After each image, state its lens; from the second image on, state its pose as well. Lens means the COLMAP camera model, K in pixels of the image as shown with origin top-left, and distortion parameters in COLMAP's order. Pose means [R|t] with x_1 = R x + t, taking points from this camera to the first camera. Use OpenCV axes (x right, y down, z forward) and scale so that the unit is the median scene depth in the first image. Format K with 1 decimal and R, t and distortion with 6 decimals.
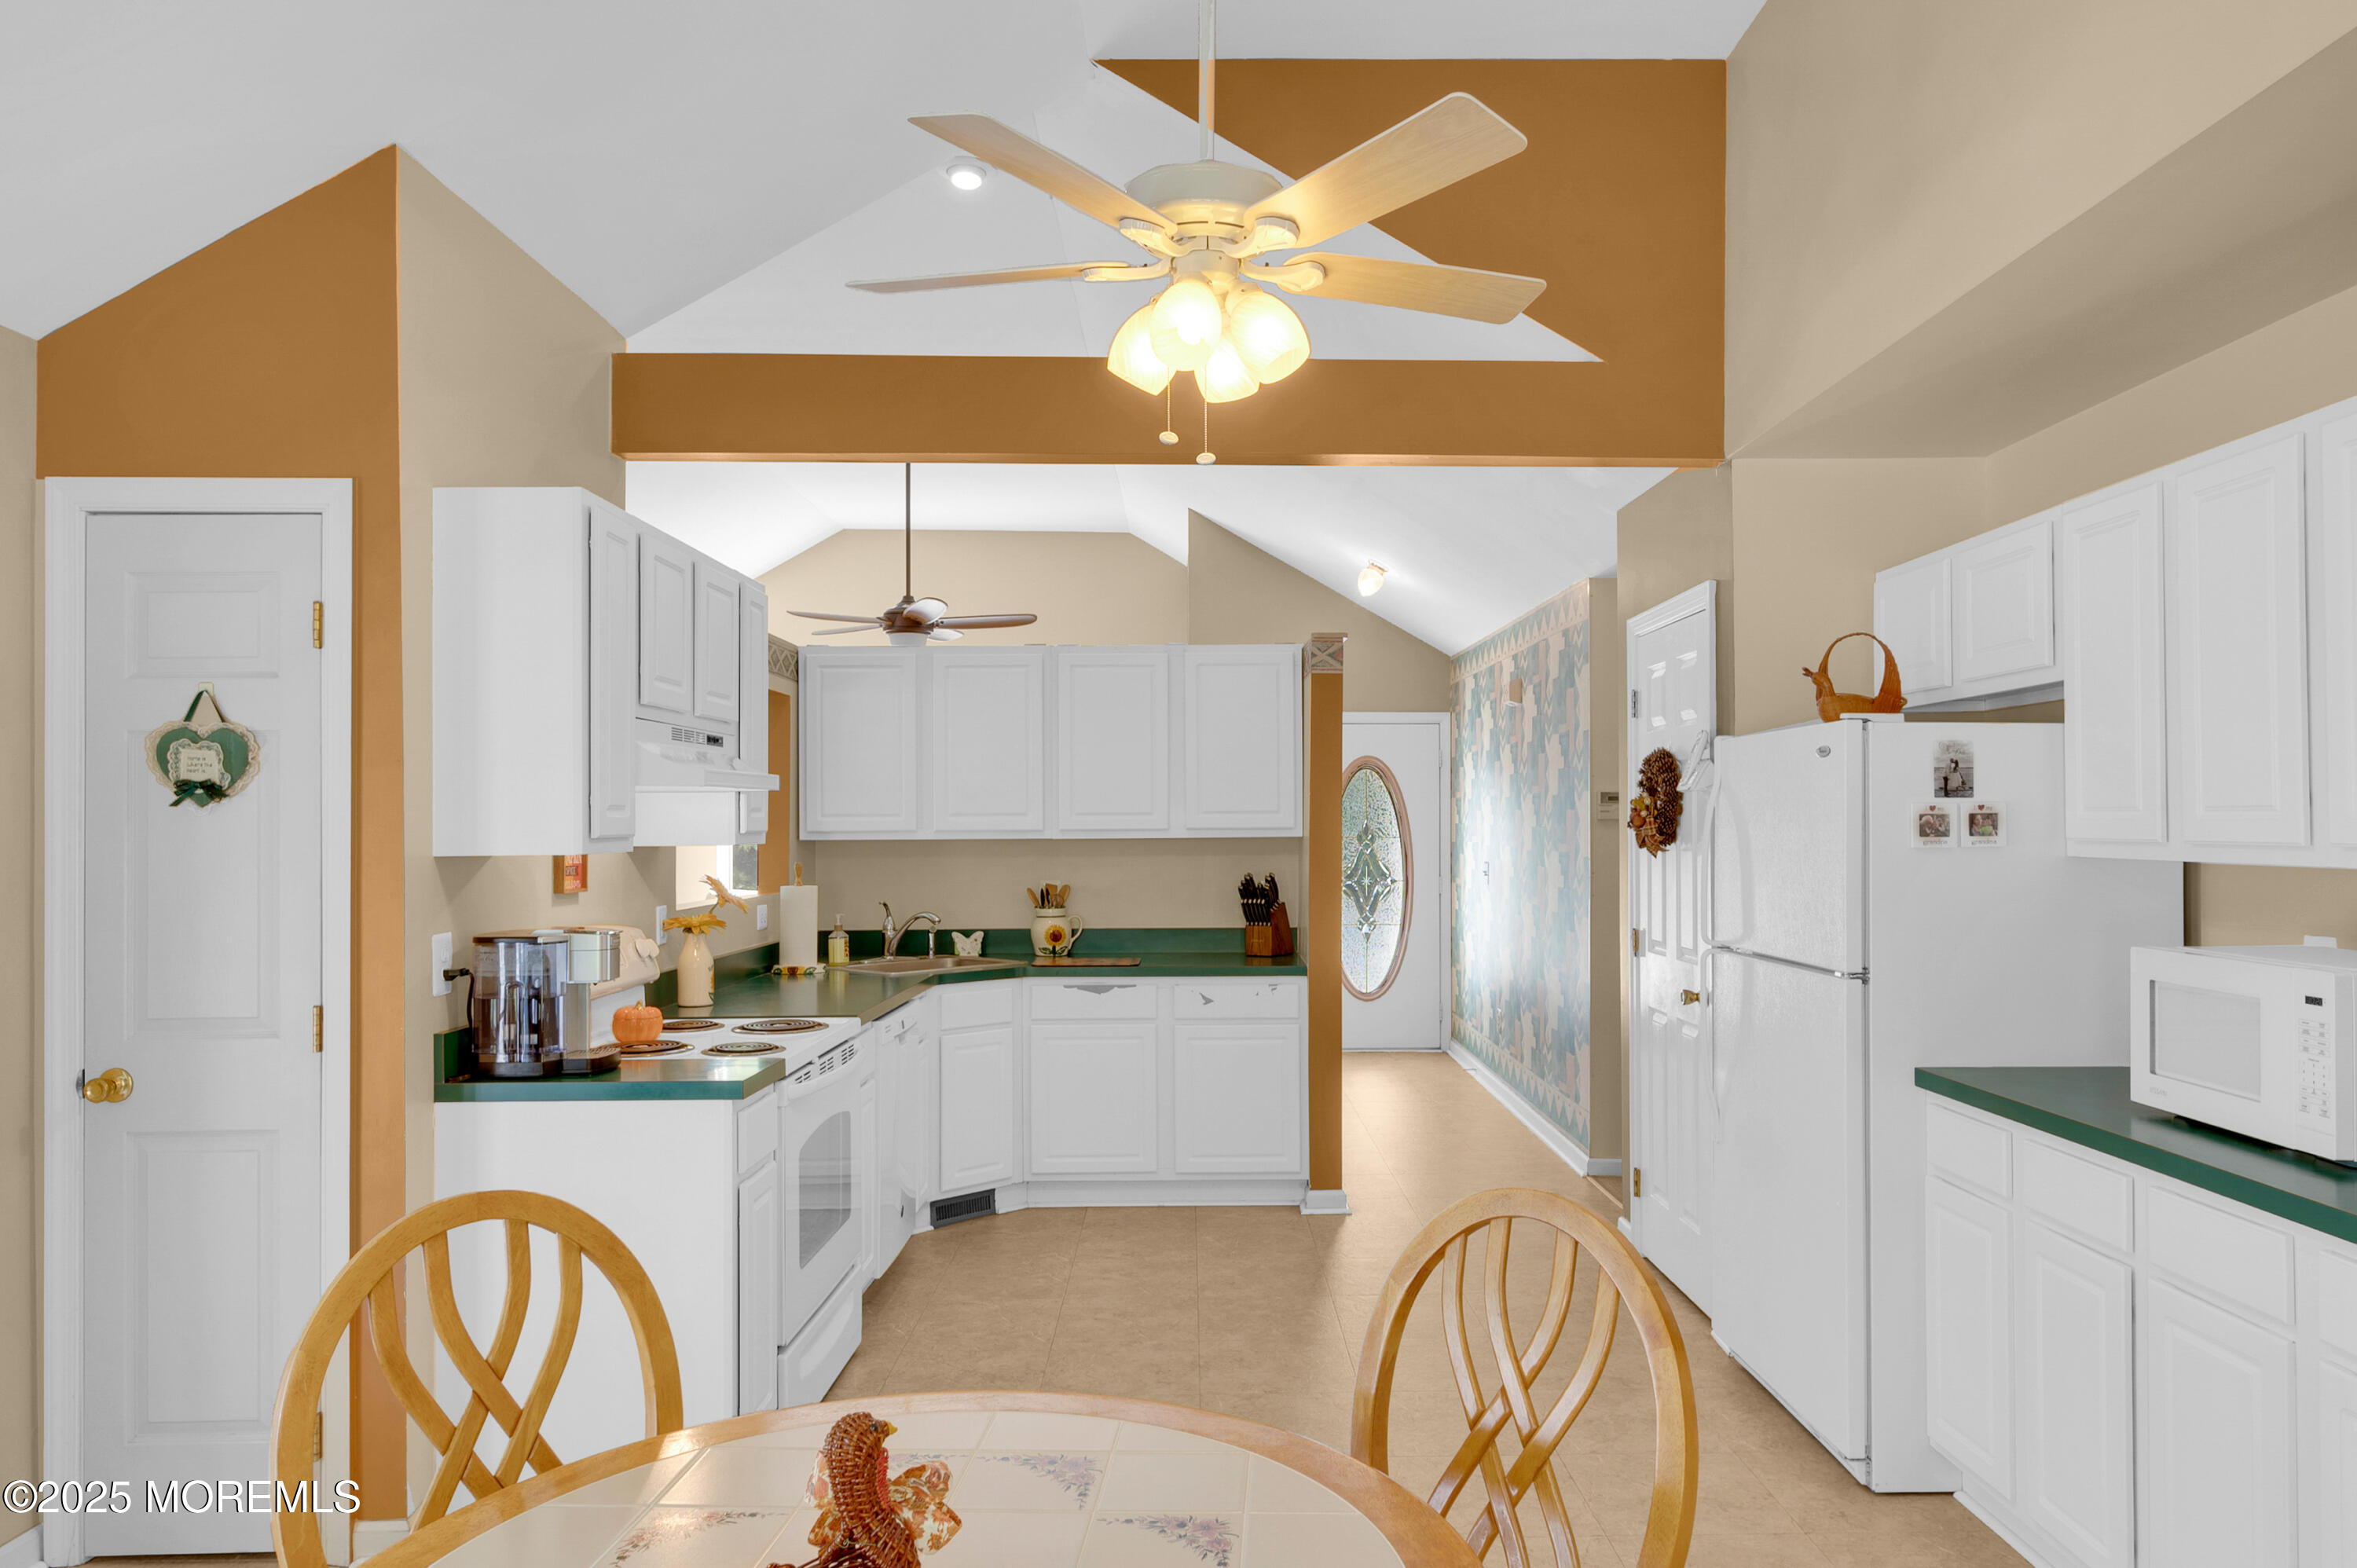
lens RADIAL K [[1596.7, 0, 1178.3], [0, 1596.7, 800.8], [0, 0, 1]] dist [0.010413, 0.004135]
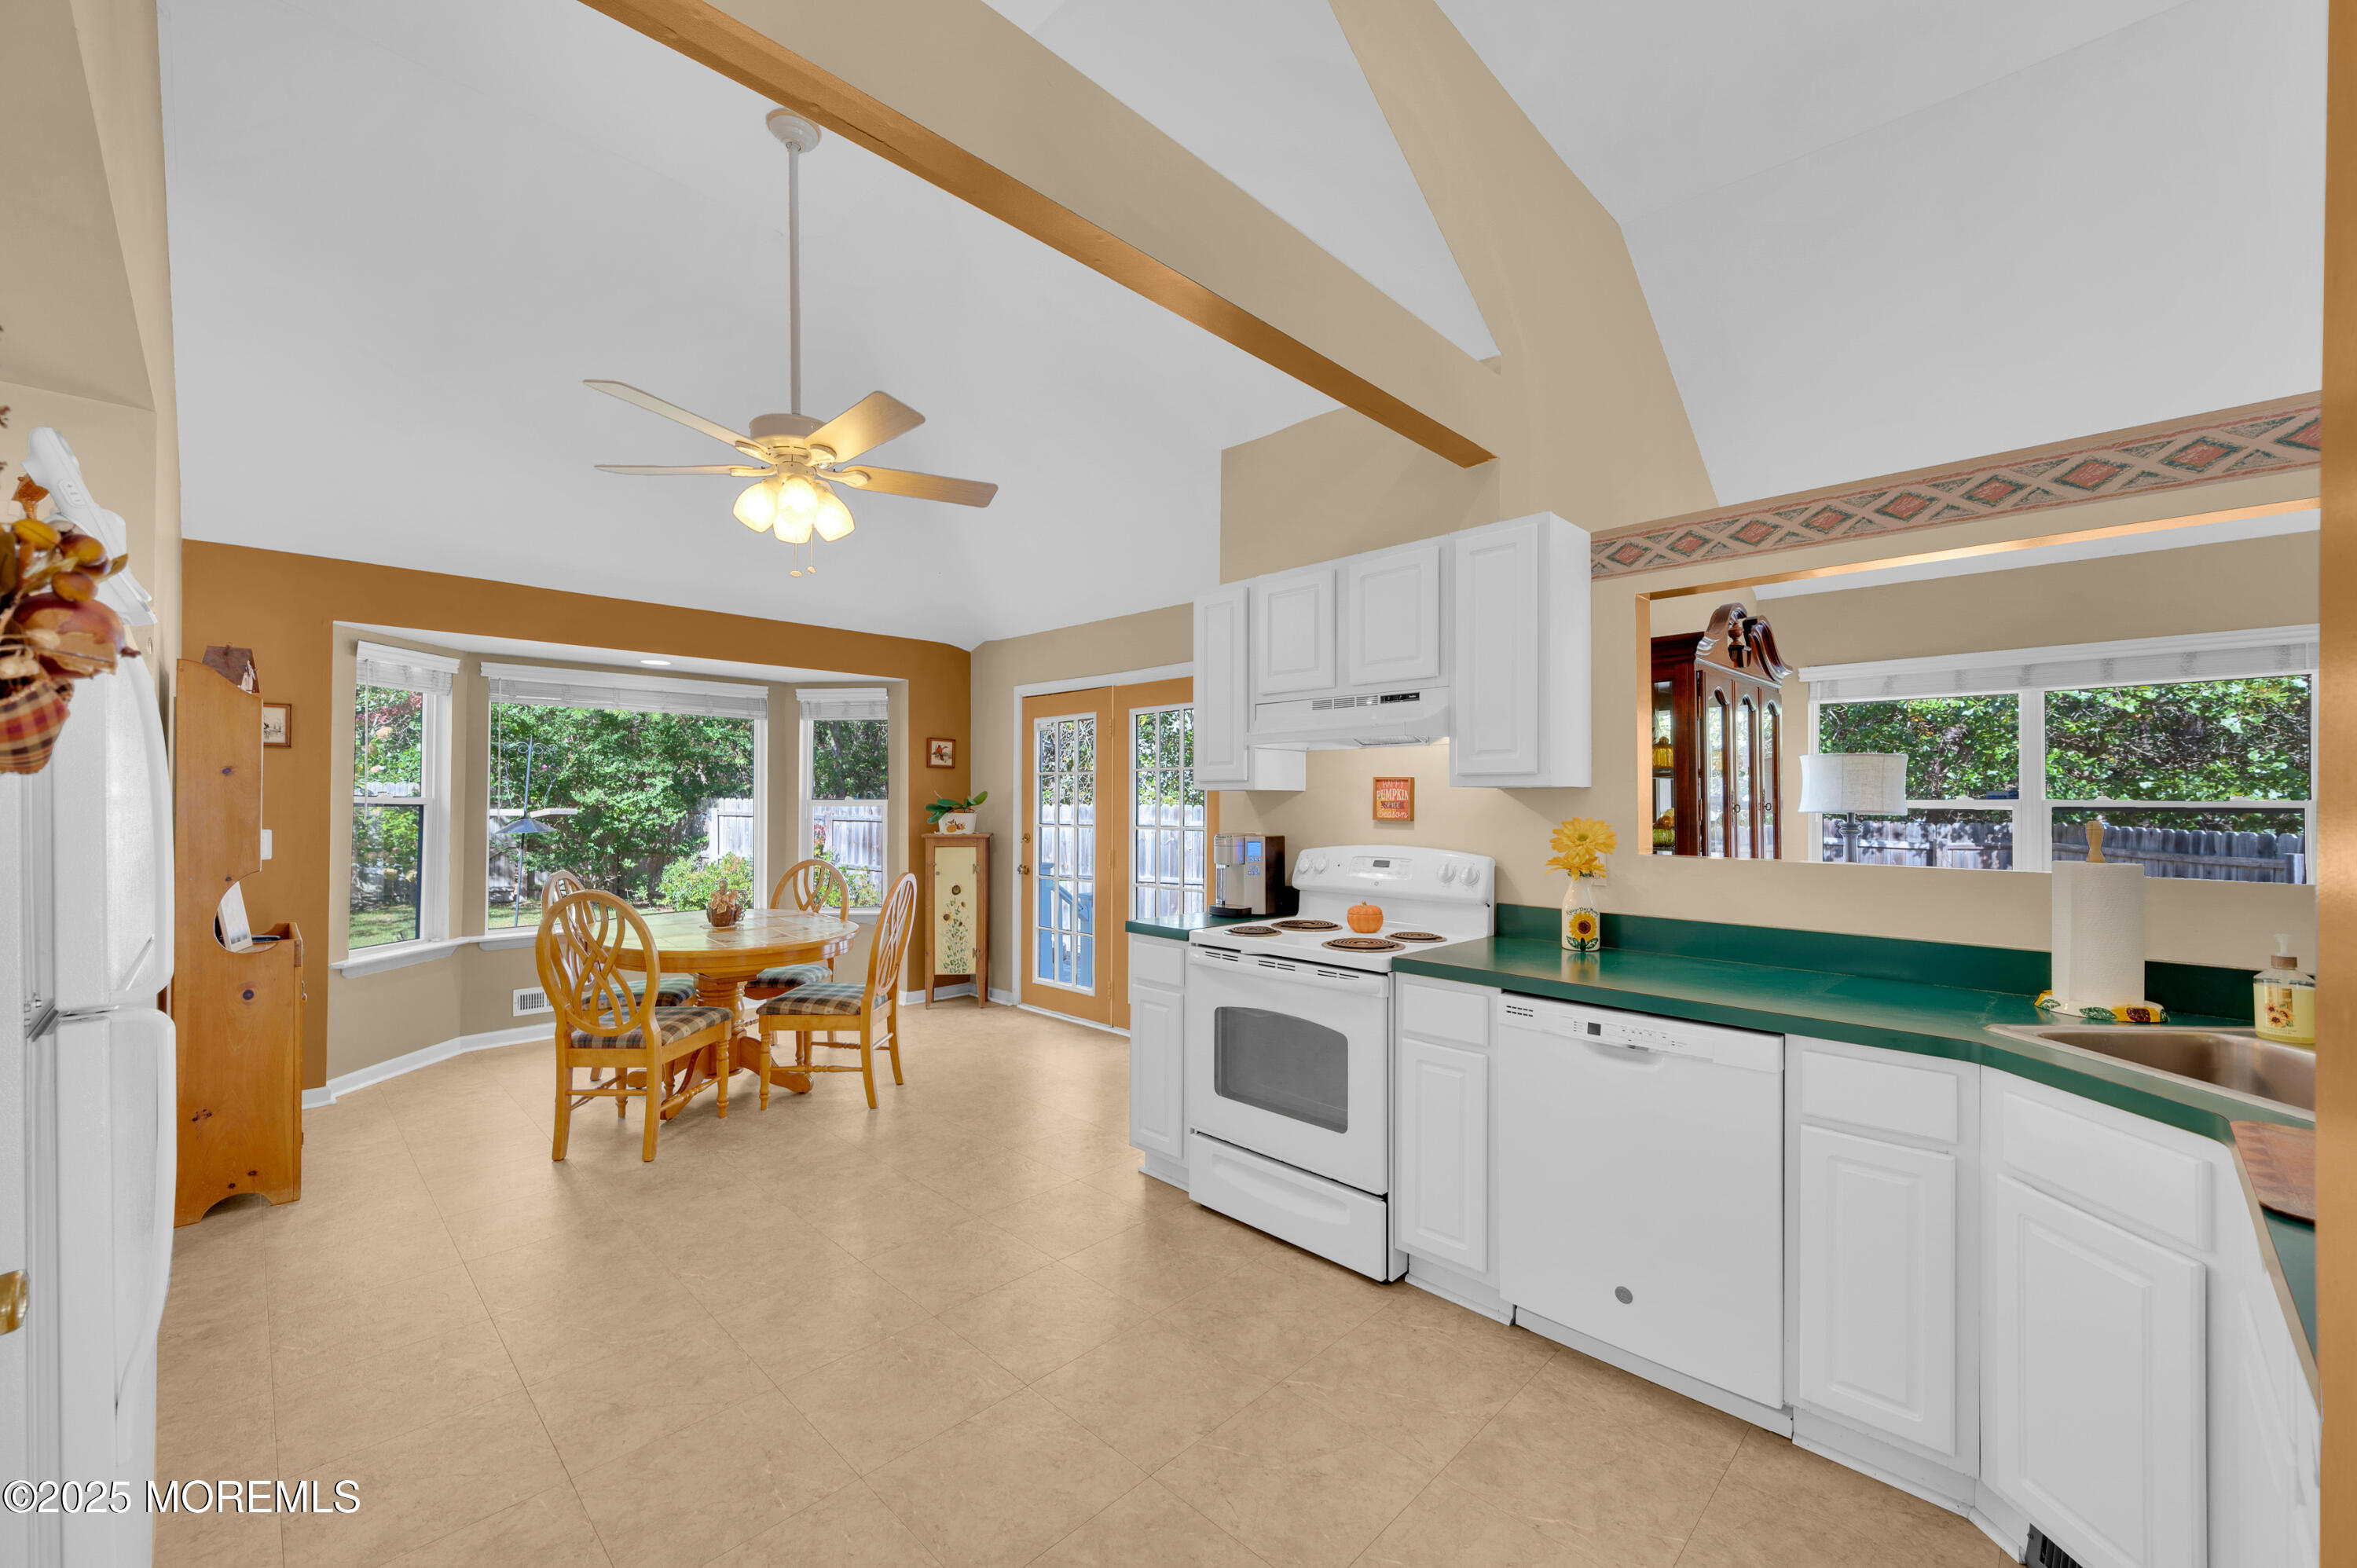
lens RADIAL K [[930.1, 0, 1172.8], [0, 930.1, 792.2], [0, 0, 1]] dist [0.004599, 0.000225]
pose [[-0.721465, -0.005368, -0.692430, 0.228953], [0.009289, 0.999805, -0.017428, 0.031996], [0.692389, -0.019006, -0.721274, 1.033765]]
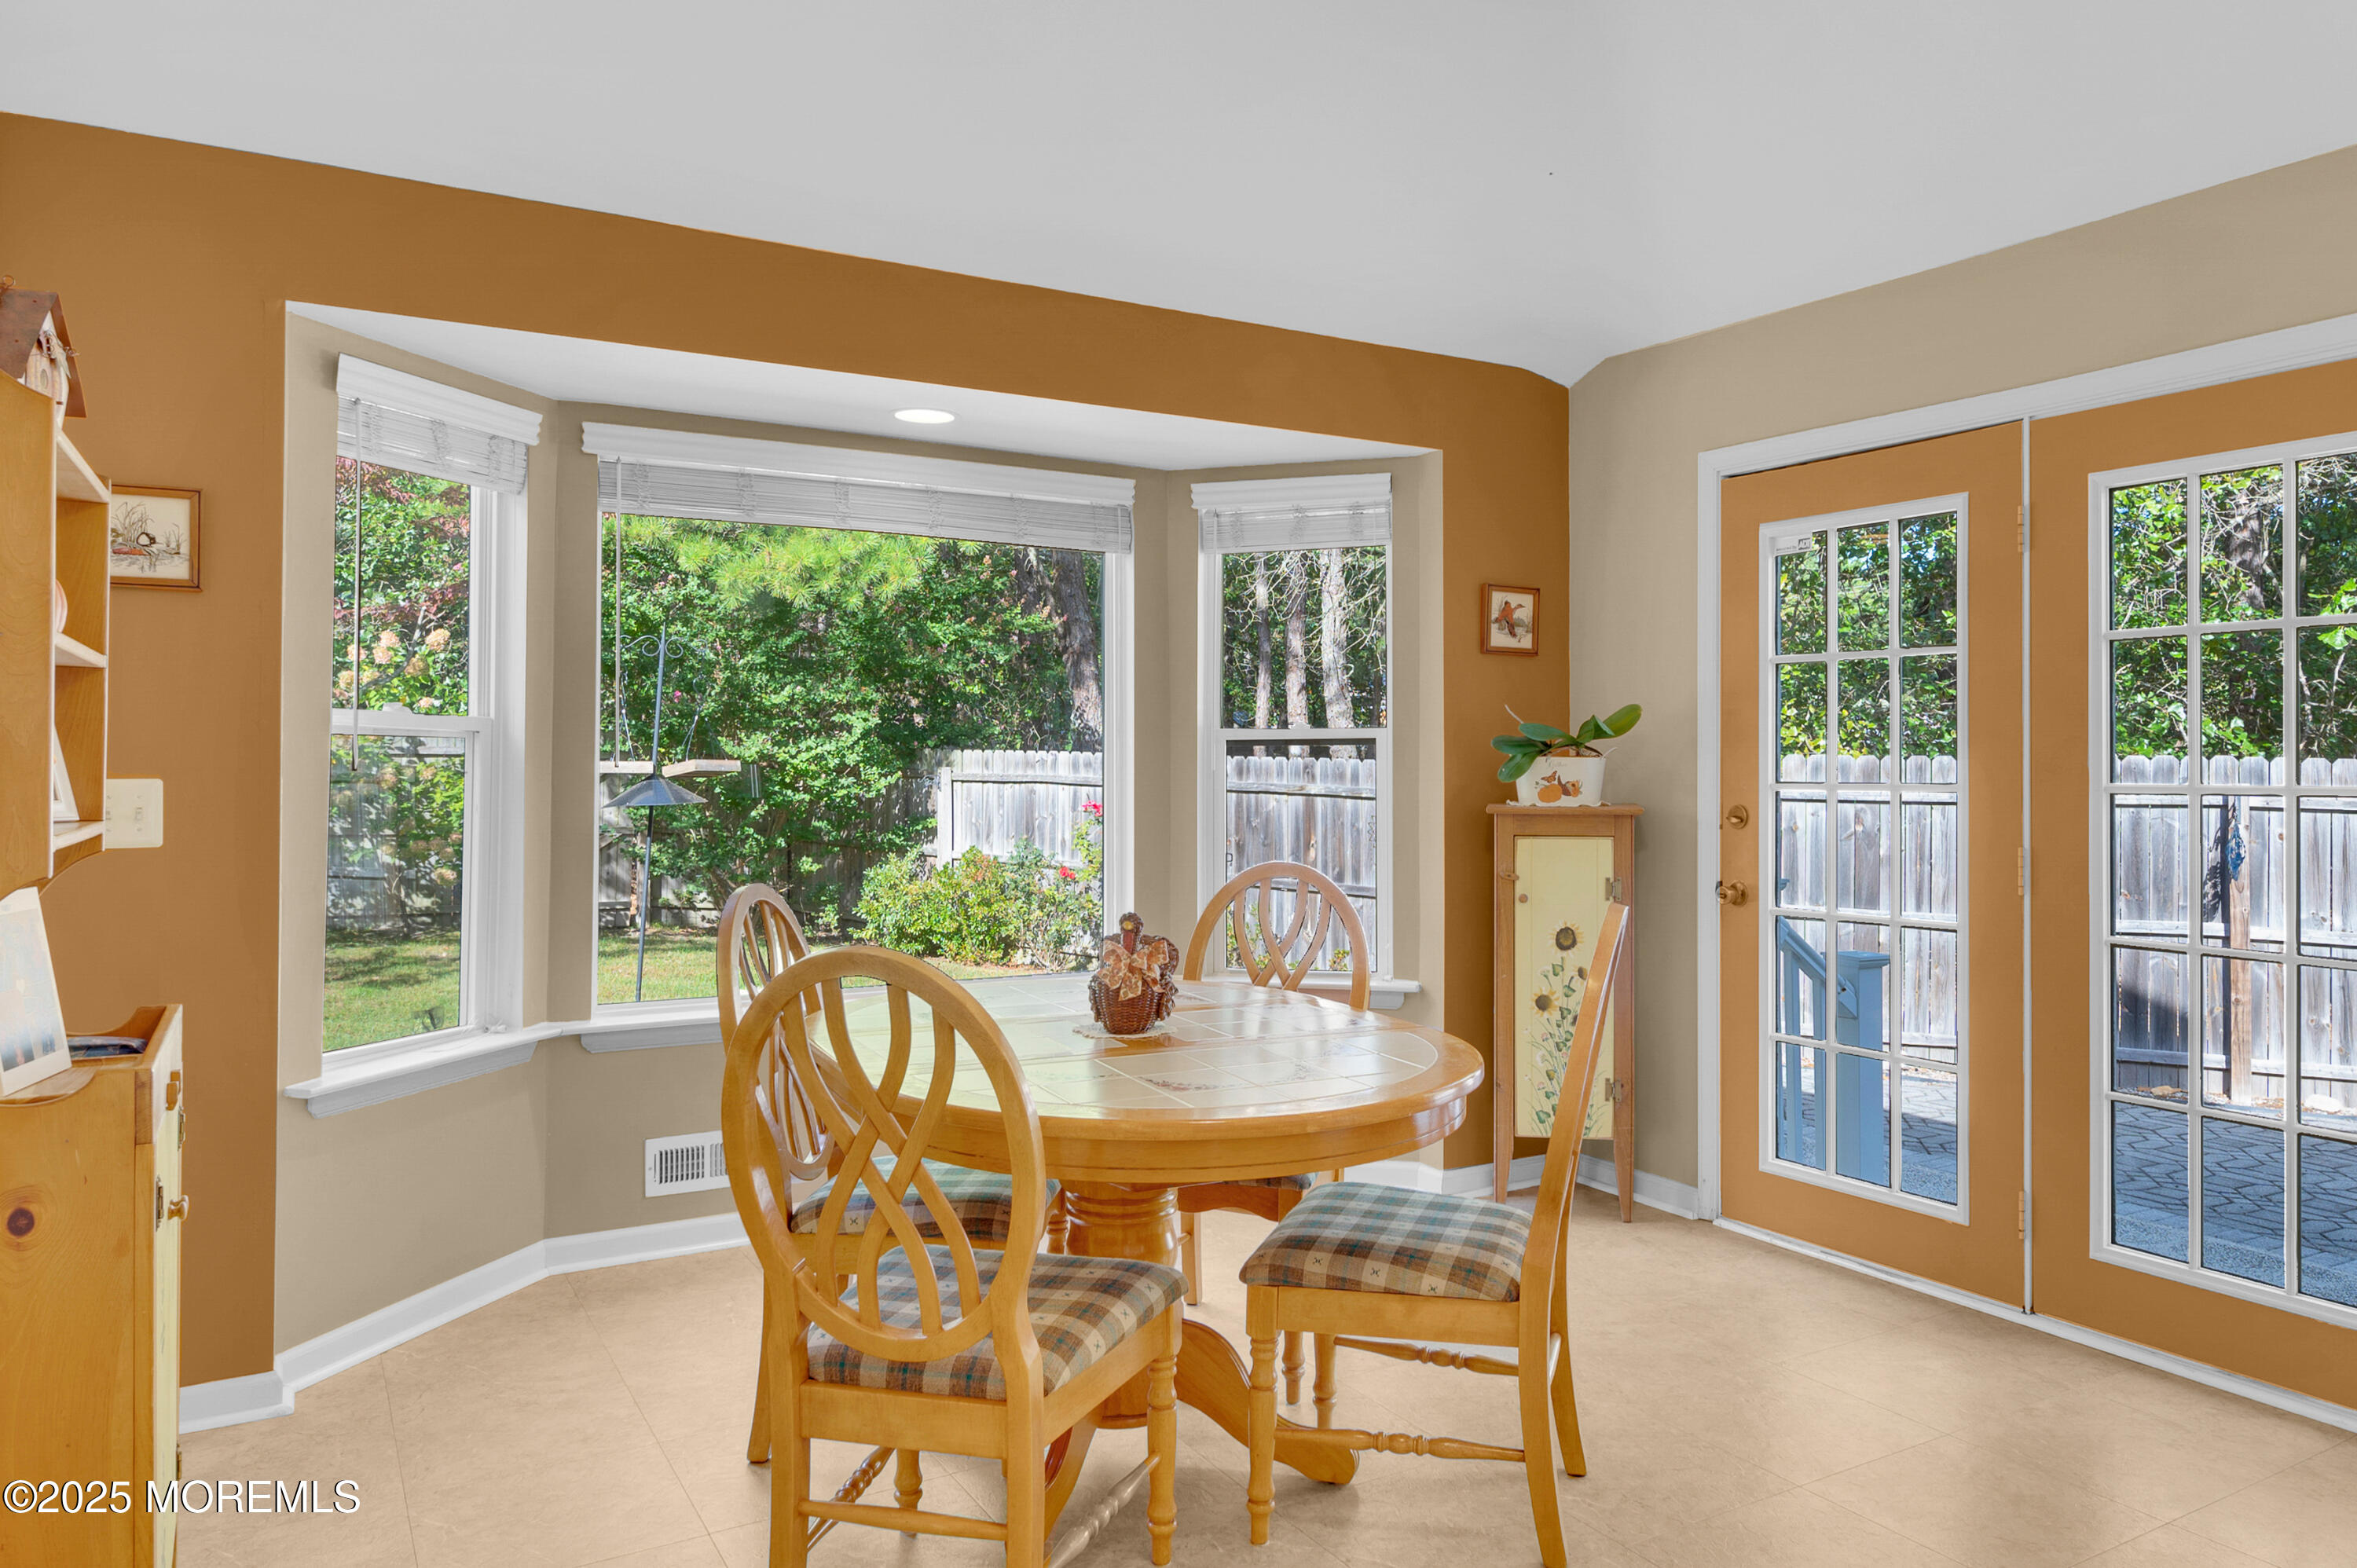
lens RADIAL K [[1596.7, 0, 1270.8], [0, 1596.7, 746.5], [0, 0, 1]] dist [0.010413, 0.004135]
pose [[-0.860627, -0.004210, -0.509219, 0.186381], [0.008404, 0.999712, -0.022470, 0.046207], [0.509167, -0.023617, -0.860344, 0.688589]]
